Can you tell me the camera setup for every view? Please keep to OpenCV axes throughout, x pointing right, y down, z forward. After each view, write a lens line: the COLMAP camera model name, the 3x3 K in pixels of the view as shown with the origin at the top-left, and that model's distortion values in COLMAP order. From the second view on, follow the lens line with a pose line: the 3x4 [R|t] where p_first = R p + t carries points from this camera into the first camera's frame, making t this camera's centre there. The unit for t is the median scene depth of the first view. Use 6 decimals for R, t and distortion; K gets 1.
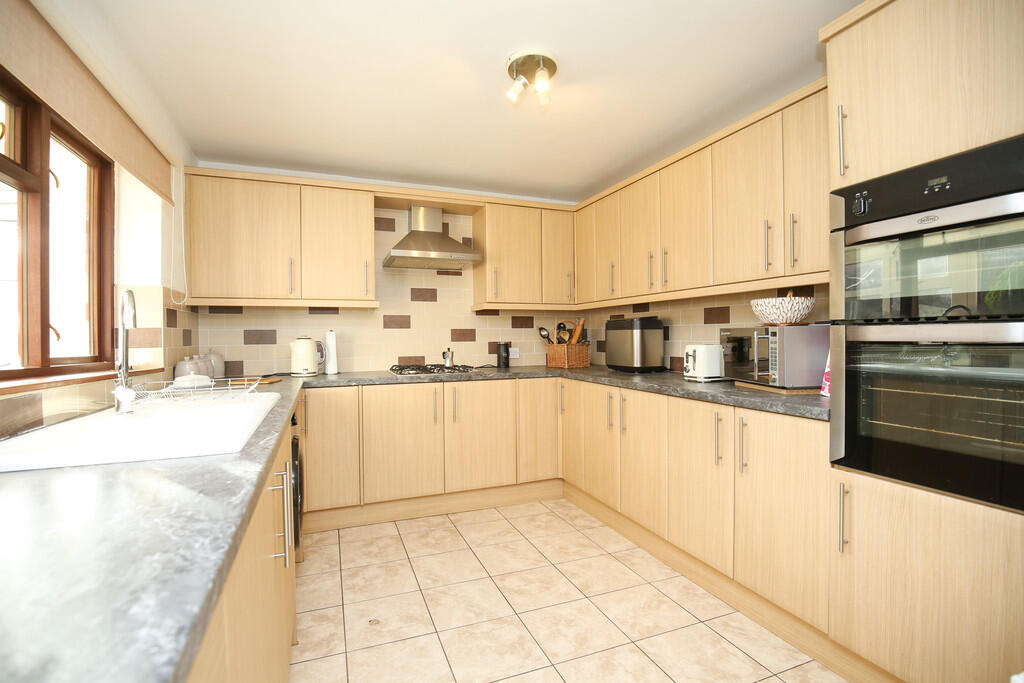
lens RADIAL K [[464.6, 0, 508.4], [0, 464.6, 339.8], [0, 0, 1]] dist [-0.033449, 0.001871]
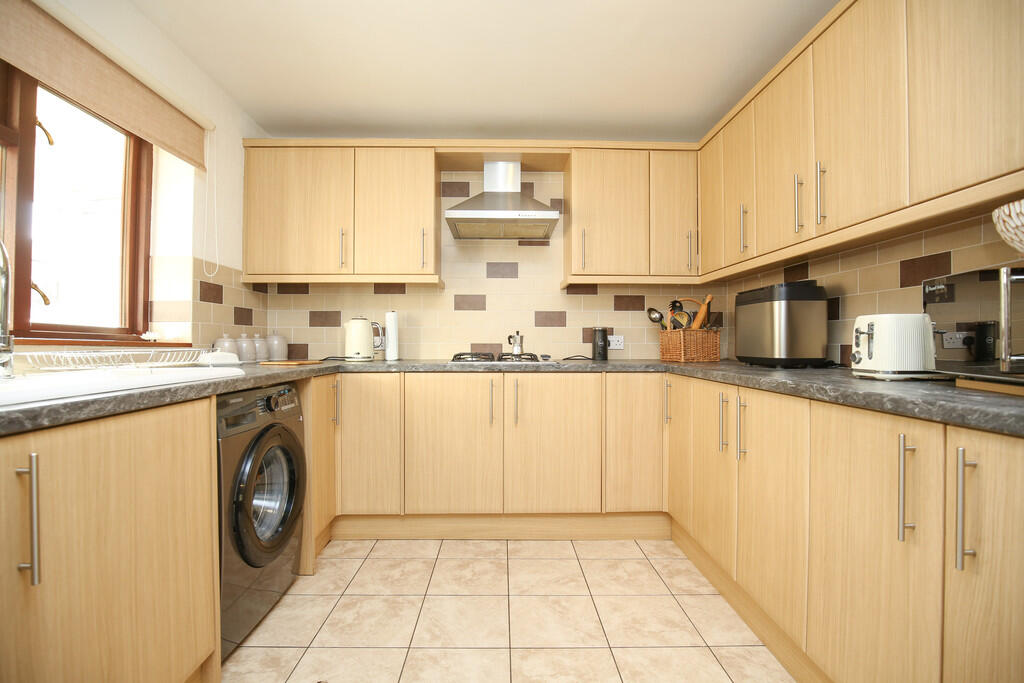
lens RADIAL K [[464.6, 0, 512.6], [0, 464.6, 341.5], [0, 0, 1]] dist [-0.033449, 0.001871]
pose [[0.938798, 0.008962, -0.344351, 0.147056], [-0.011654, 0.999916, -0.005749, 0.042883], [0.344270, 0.009410, 0.938823, 0.262023]]
